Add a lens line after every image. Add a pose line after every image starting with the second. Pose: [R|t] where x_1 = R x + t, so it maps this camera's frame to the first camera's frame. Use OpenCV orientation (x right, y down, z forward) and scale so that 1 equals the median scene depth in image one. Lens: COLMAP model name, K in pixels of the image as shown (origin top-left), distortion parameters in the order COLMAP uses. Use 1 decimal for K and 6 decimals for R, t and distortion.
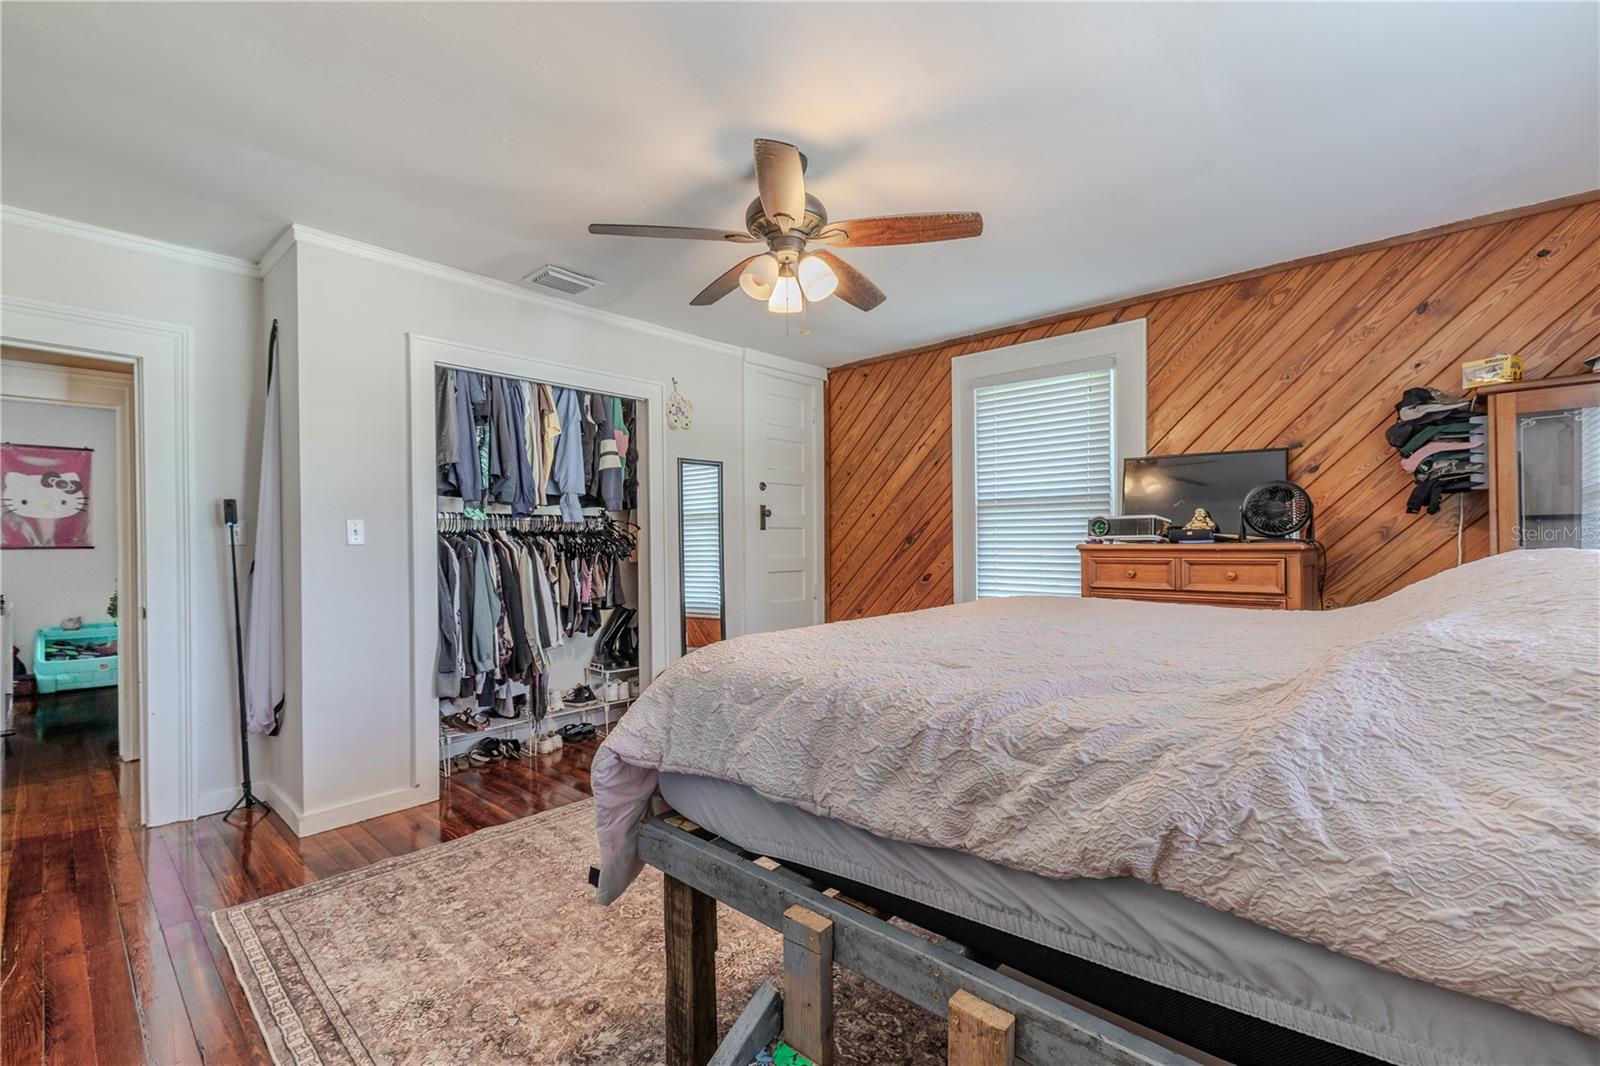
lens RADIAL K [[697.0, 0, 795.8], [0, 697.0, 534.9], [0, 0, 1]] dist [0.003526, 0.000534]
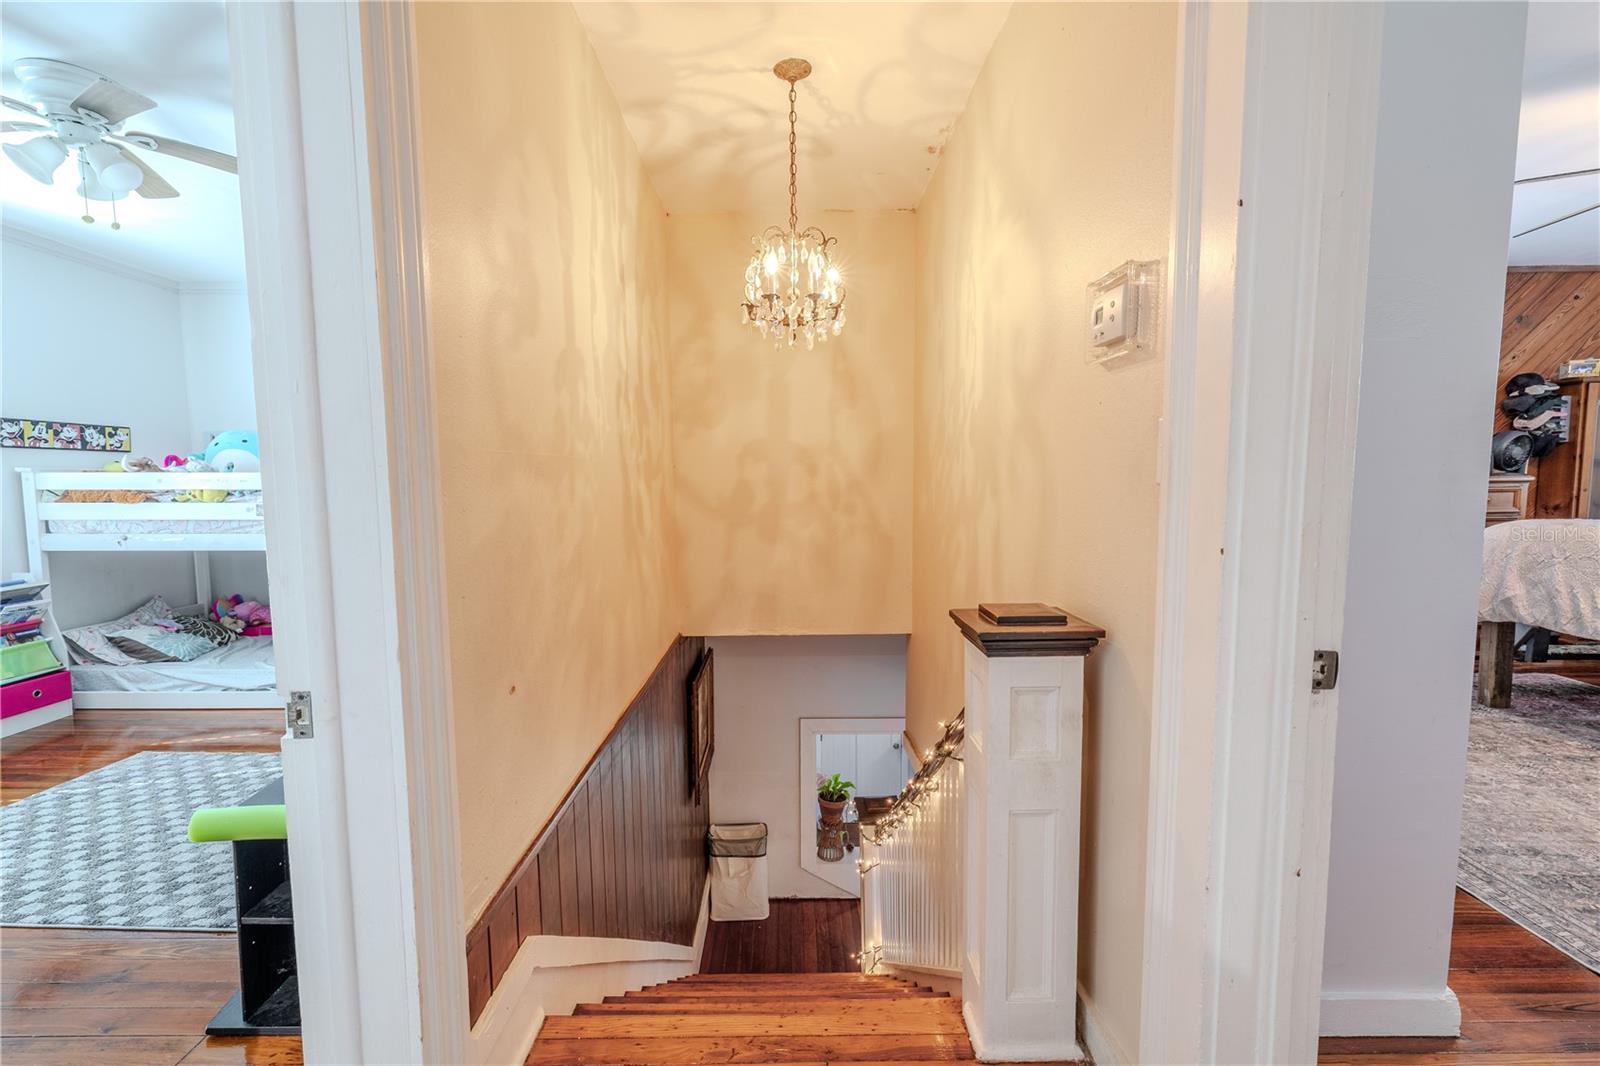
lens RADIAL K [[728.3, 0, 797.8], [0, 728.3, 539.2], [0, 0, 1]] dist [0.003652, 0.001402]
pose [[0.730190, -0.057216, 0.680844, -0.697175], [-0.003852, 0.996127, 0.087842, 0.007113], [-0.683233, -0.066764, 0.727142, 0.464245]]
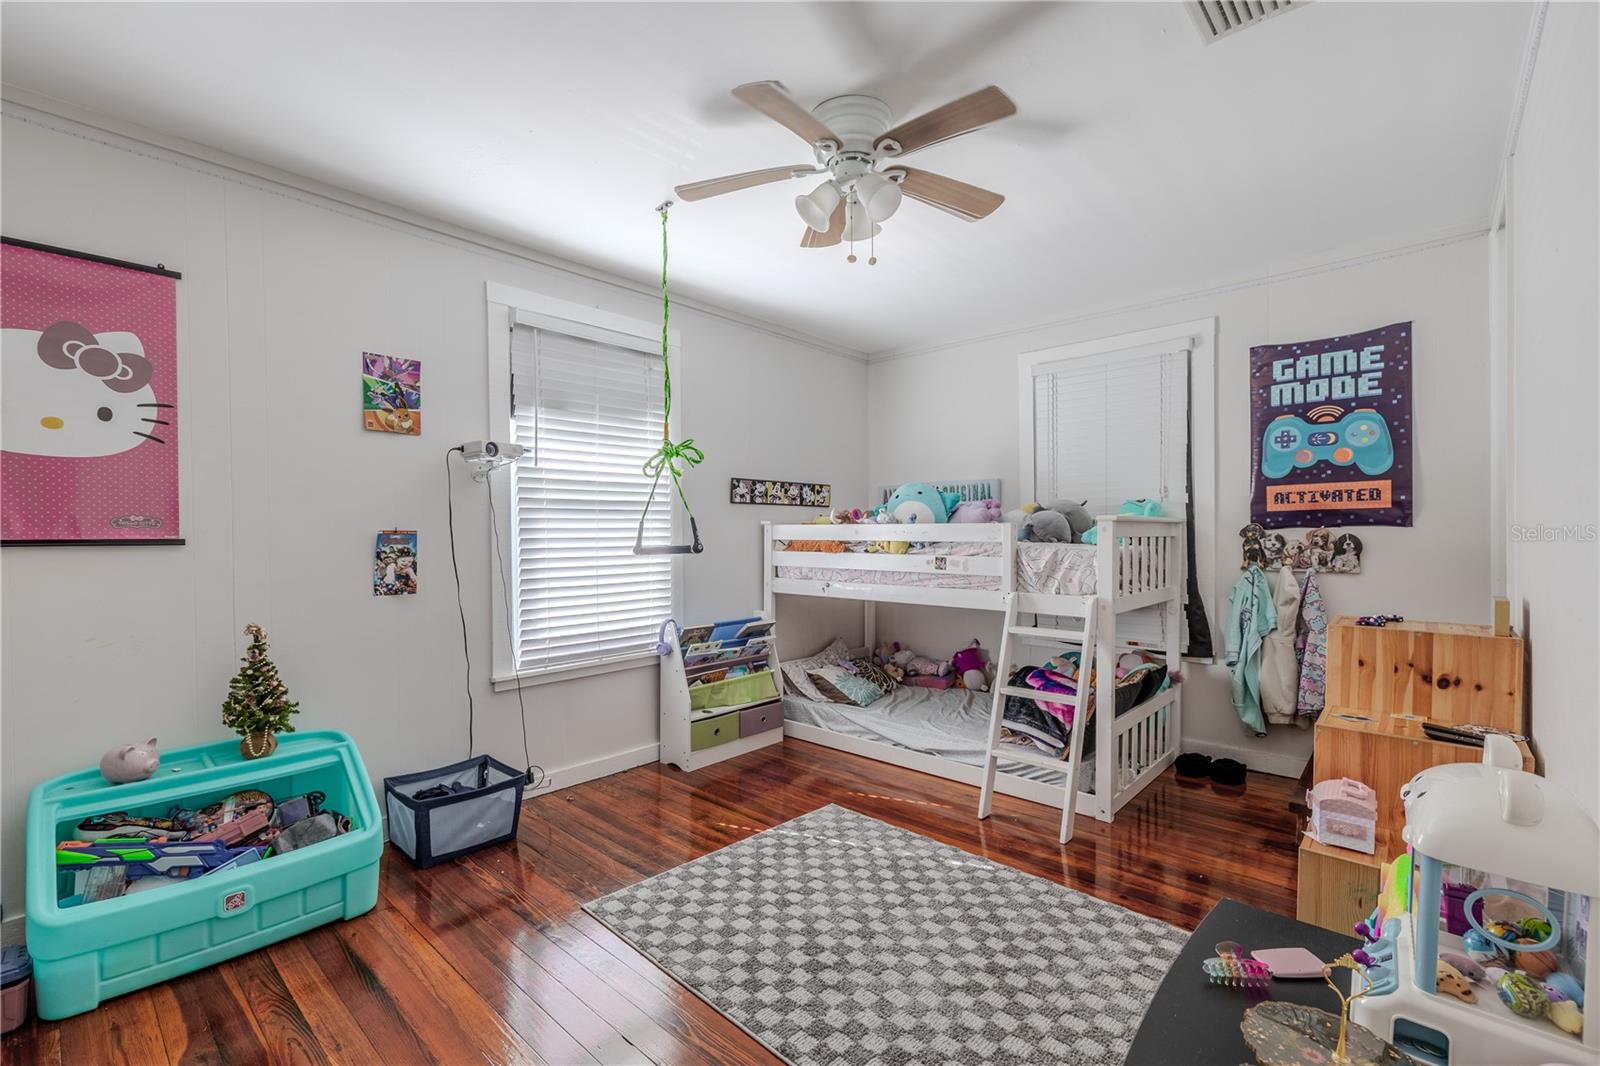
lens RADIAL K [[697.0, 0, 795.8], [0, 697.0, 534.9], [0, 0, 1]] dist [0.003526, 0.000534]
pose [[0.999935, 0.001569, 0.011318, -0.727252], [-0.001686, 0.999946, 0.010302, 0.010479], [-0.011302, -0.010321, 0.999883, 0.667048]]
